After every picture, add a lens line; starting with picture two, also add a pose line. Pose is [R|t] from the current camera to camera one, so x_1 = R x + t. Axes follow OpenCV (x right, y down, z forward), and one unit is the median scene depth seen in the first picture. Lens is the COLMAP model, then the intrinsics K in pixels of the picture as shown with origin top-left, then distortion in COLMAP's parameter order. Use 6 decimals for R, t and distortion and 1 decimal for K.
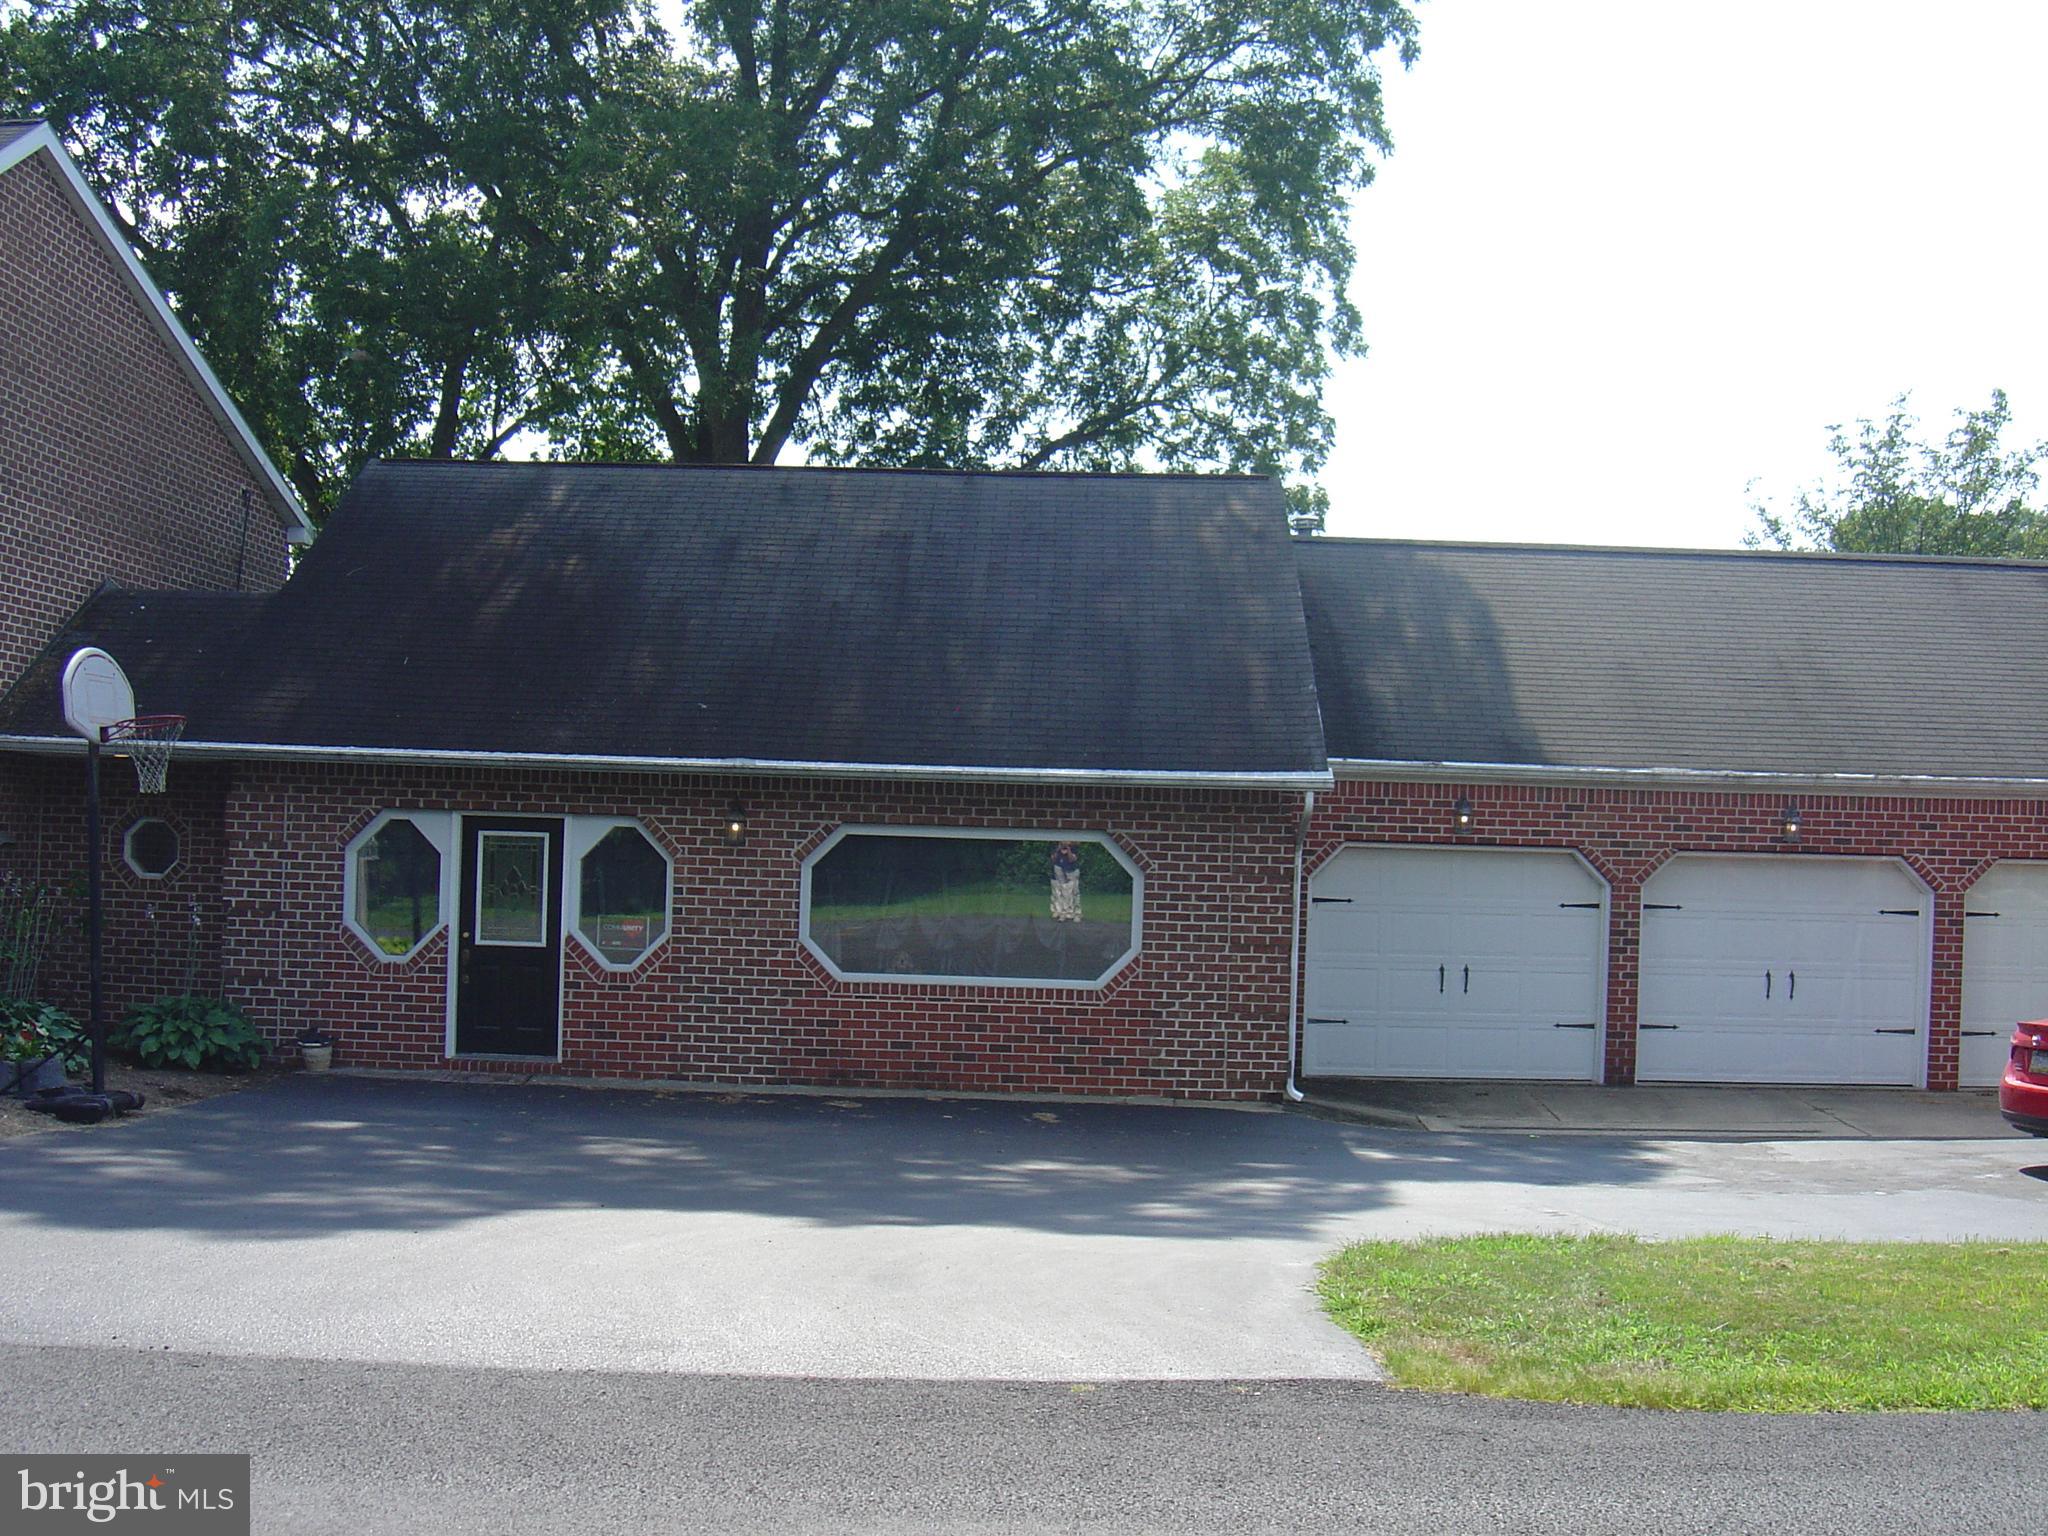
lens RADIAL K [[2242.1, 0, 980.4], [0, 2242.1, 818.0], [0, 0, 1]] dist [-0.143088, 0.000000]
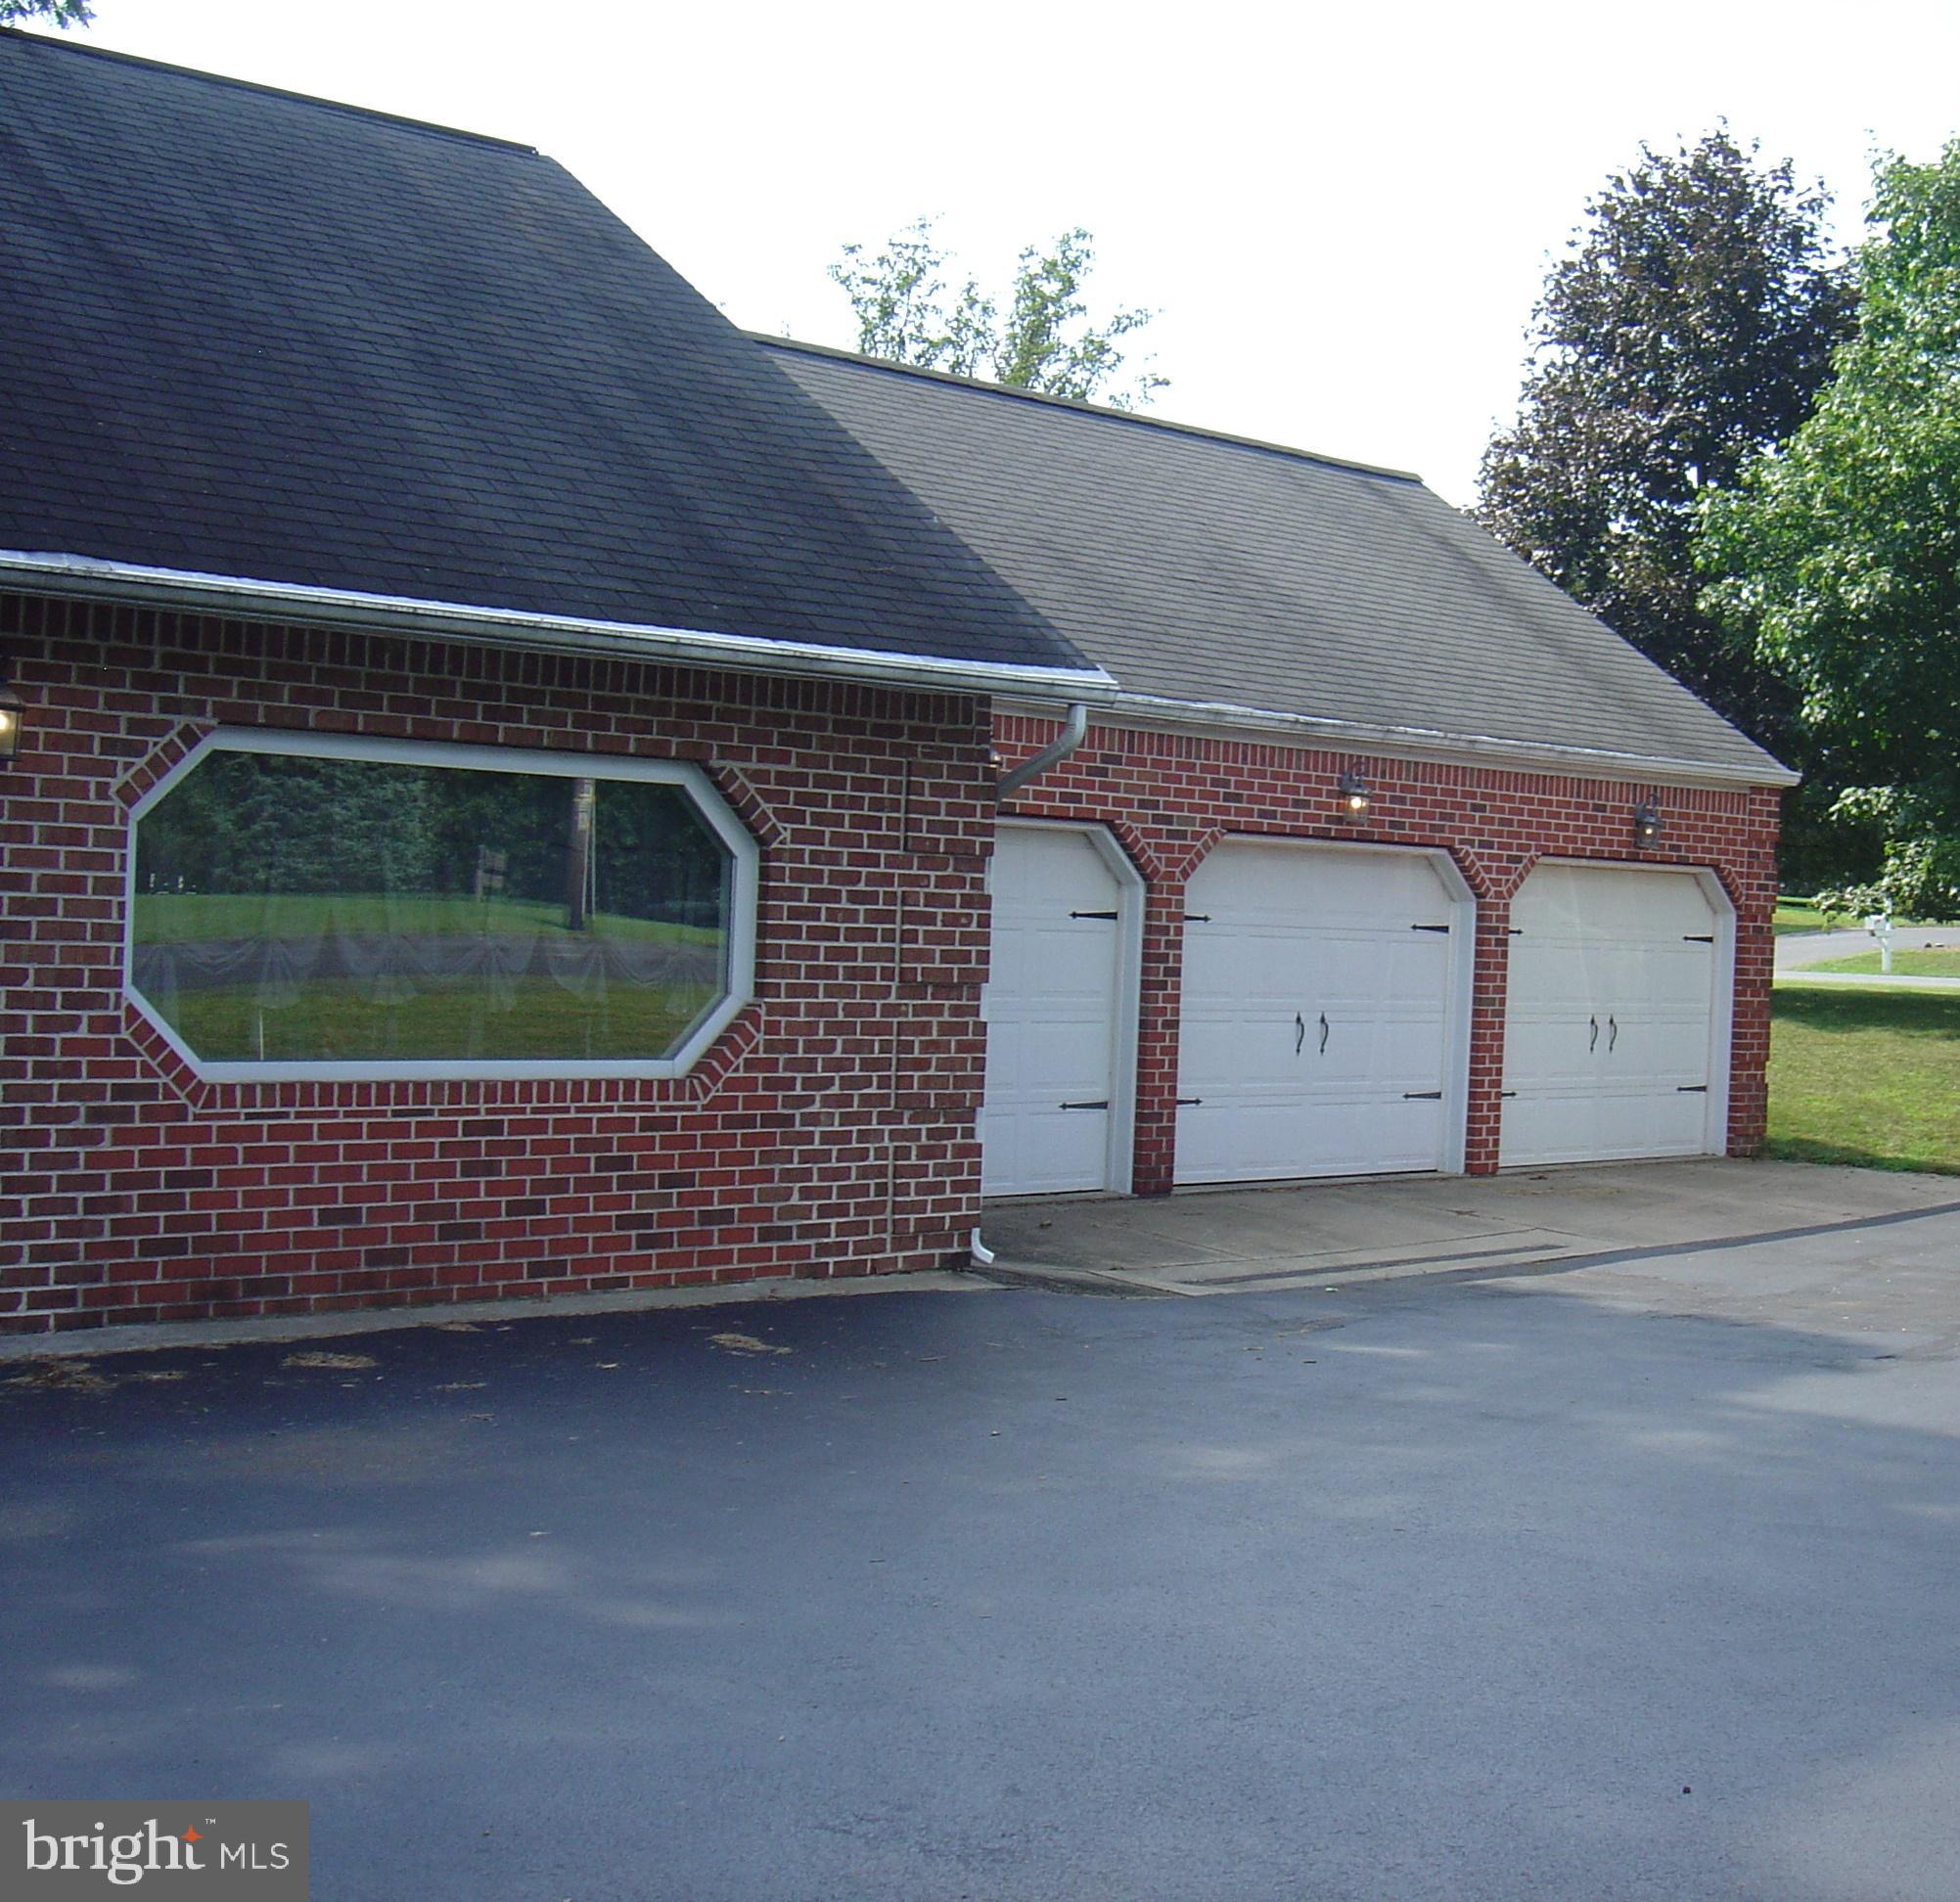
lens RADIAL K [[2736.4, 0, 980.8], [0, 2736.4, 971.5], [0, 0, 1]] dist [-0.108025, 0.000000]
pose [[0.707842, -0.013958, 0.706233, -0.333856], [-0.024444, 0.998722, 0.044239, 0.023767], [-0.705948, -0.048577, 0.706596, 0.516833]]
